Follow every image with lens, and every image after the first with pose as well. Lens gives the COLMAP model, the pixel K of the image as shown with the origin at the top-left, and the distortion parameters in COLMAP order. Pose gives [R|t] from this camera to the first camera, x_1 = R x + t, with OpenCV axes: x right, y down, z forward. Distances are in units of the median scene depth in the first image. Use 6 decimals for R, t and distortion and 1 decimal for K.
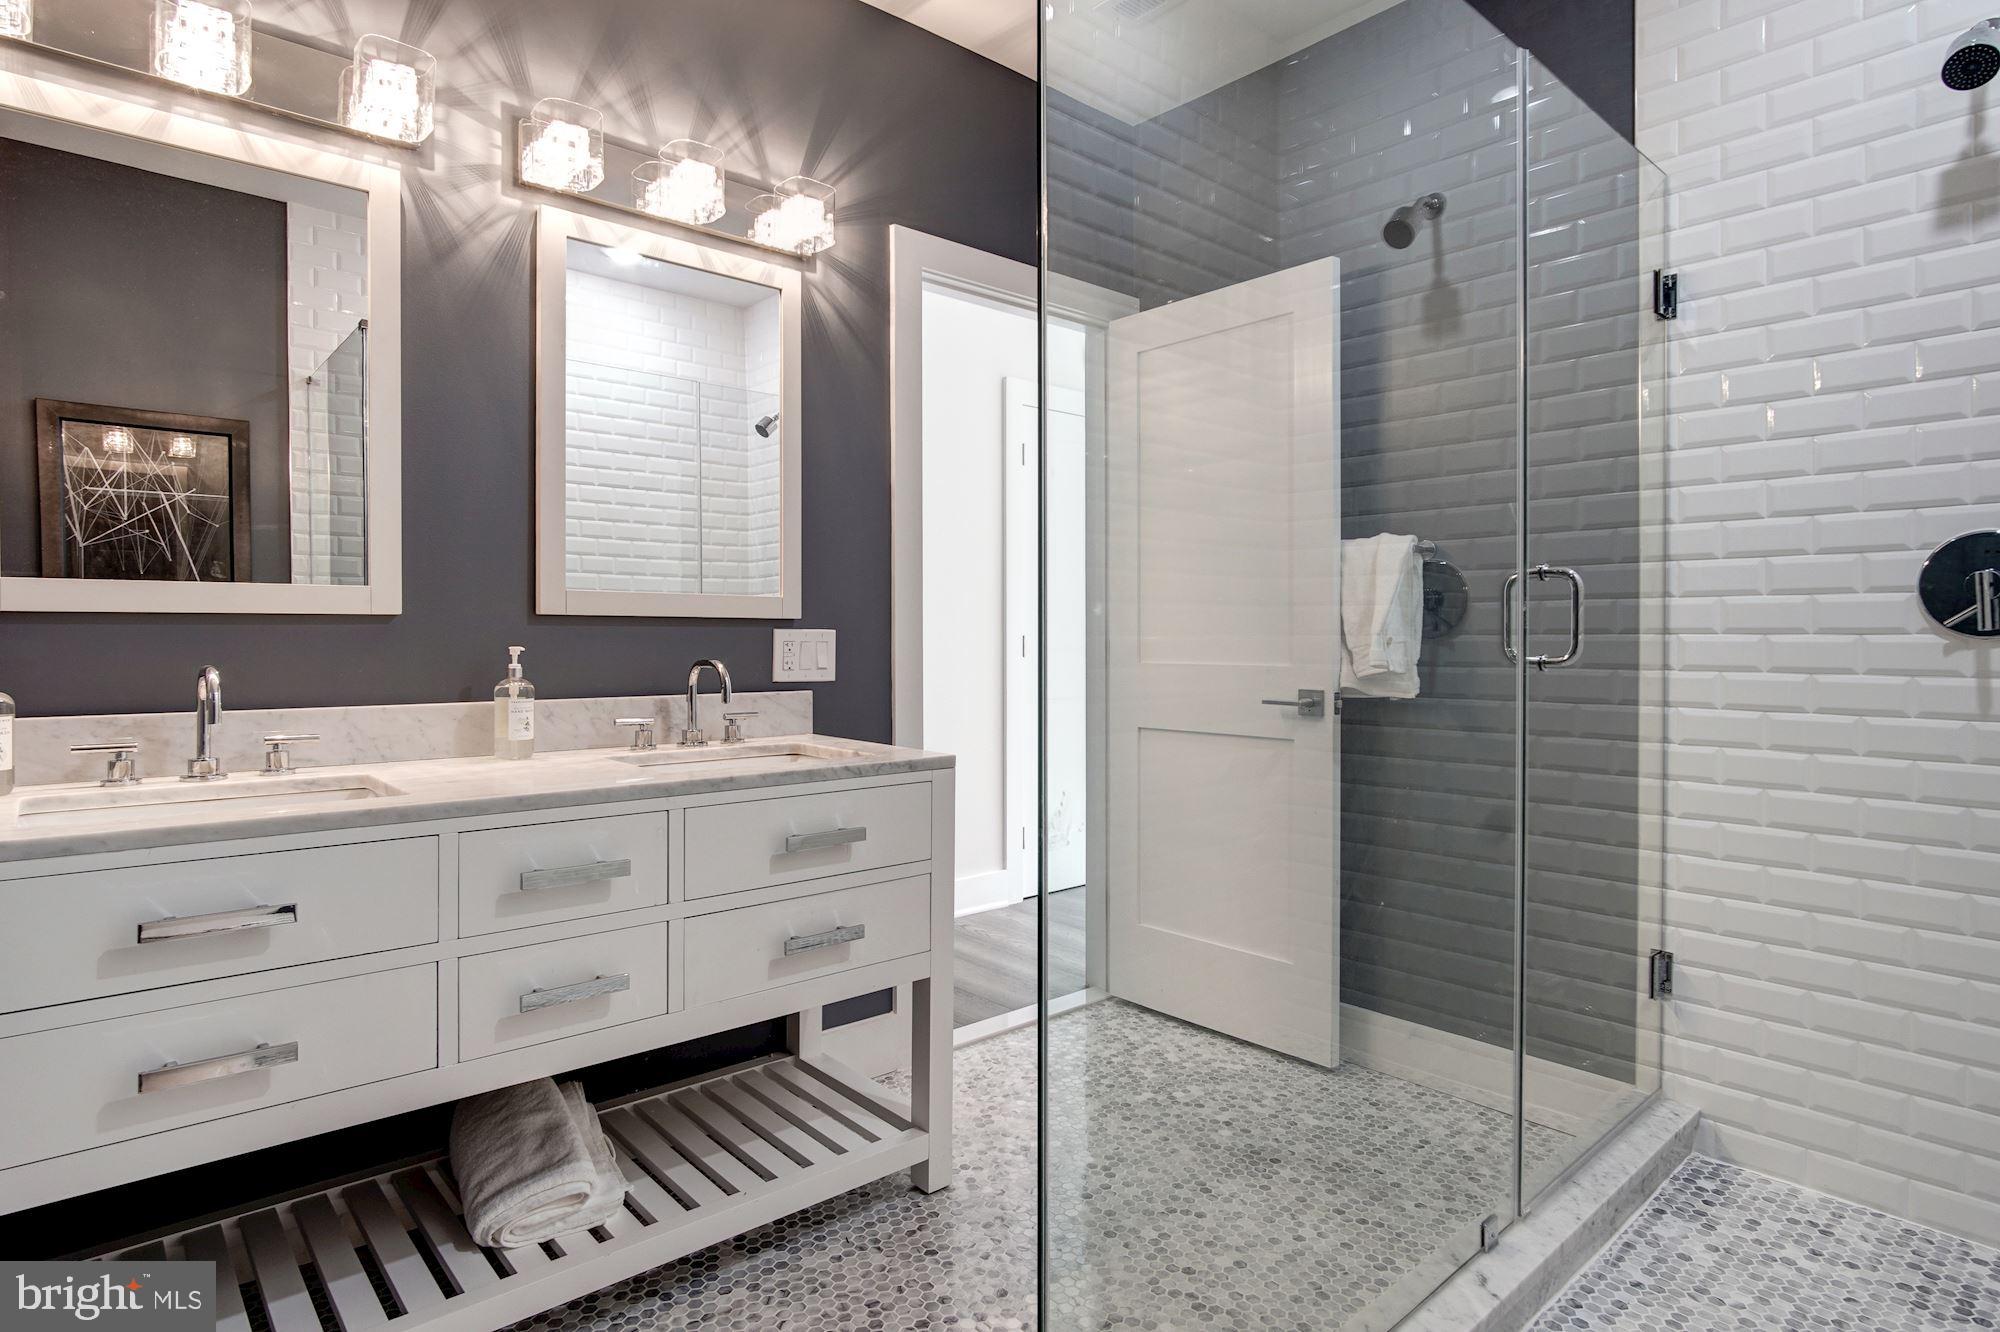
lens RADIAL K [[1077.6, 0, 994.6], [0, 1077.6, 659.5], [0, 0, 1]] dist [-0.021186, 0.006924]
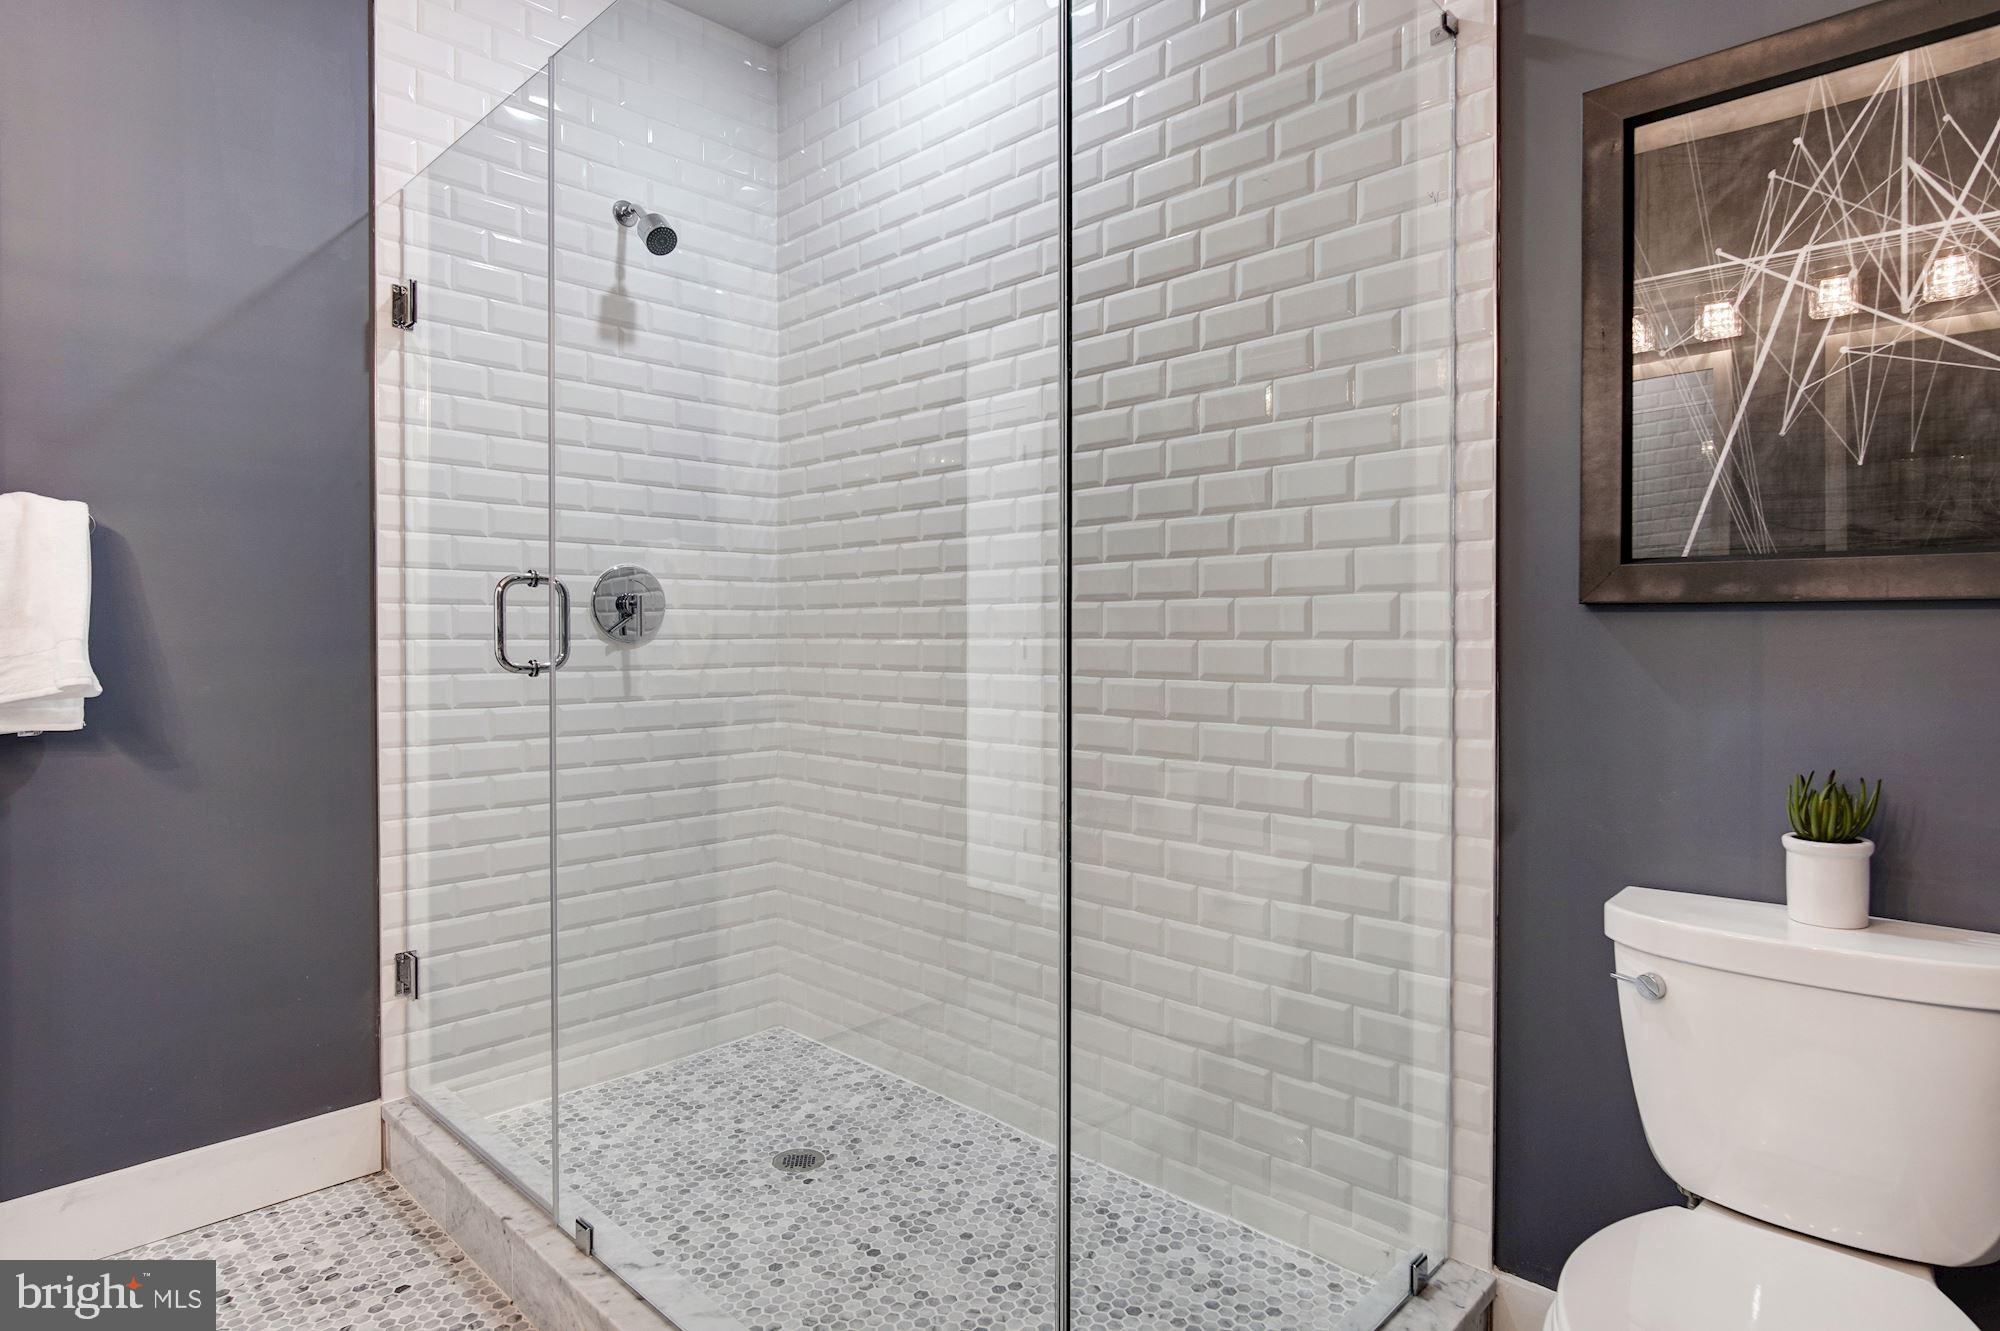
lens RADIAL K [[1077.6, 0, 994.0], [0, 1077.6, 655.4], [0, 0, 1]] dist [-0.021186, 0.006924]
pose [[-0.082142, -0.015818, 0.996495, -0.514484], [0.021855, 0.999605, 0.017669, -0.016653], [-0.996381, 0.023230, -0.081764, 0.627988]]
